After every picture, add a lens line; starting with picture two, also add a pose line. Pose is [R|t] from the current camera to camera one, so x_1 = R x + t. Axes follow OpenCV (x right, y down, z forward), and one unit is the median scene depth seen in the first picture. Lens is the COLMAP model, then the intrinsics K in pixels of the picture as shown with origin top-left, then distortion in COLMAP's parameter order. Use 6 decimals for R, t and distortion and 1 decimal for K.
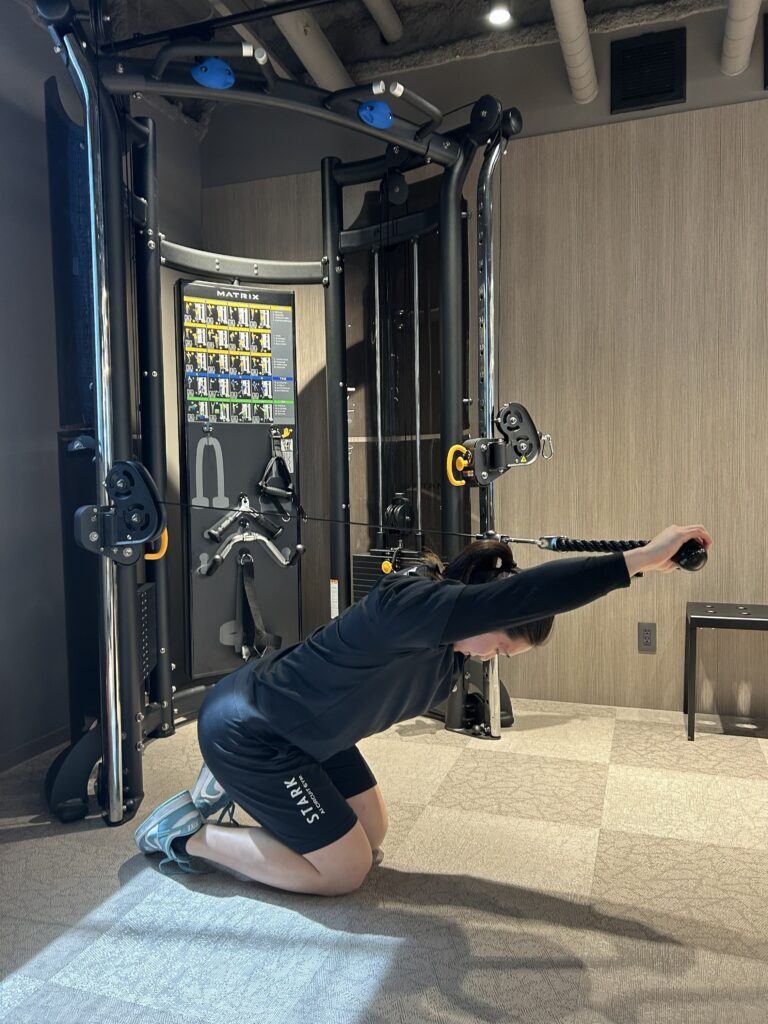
lens RADIAL K [[782.2, 0, 379.5], [0, 782.2, 502.3], [0, 0, 1]] dist [0.058246, -0.040398]
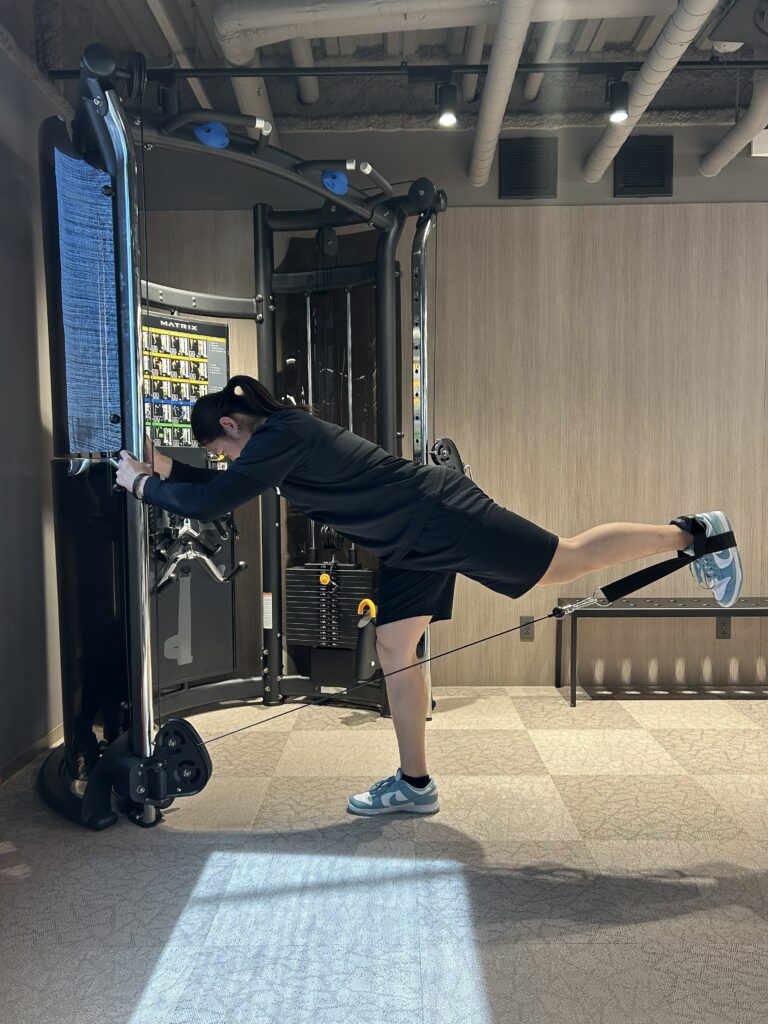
lens RADIAL K [[782.2, 0, 385.5], [0, 782.2, 517.3], [0, 0, 1]] dist [0.058246, -0.040398]
pose [[0.947195, -0.008310, 0.320551, -0.261950], [0.004945, 0.999924, 0.011312, -0.017493], [-0.320621, -0.009129, 0.947164, -0.089392]]
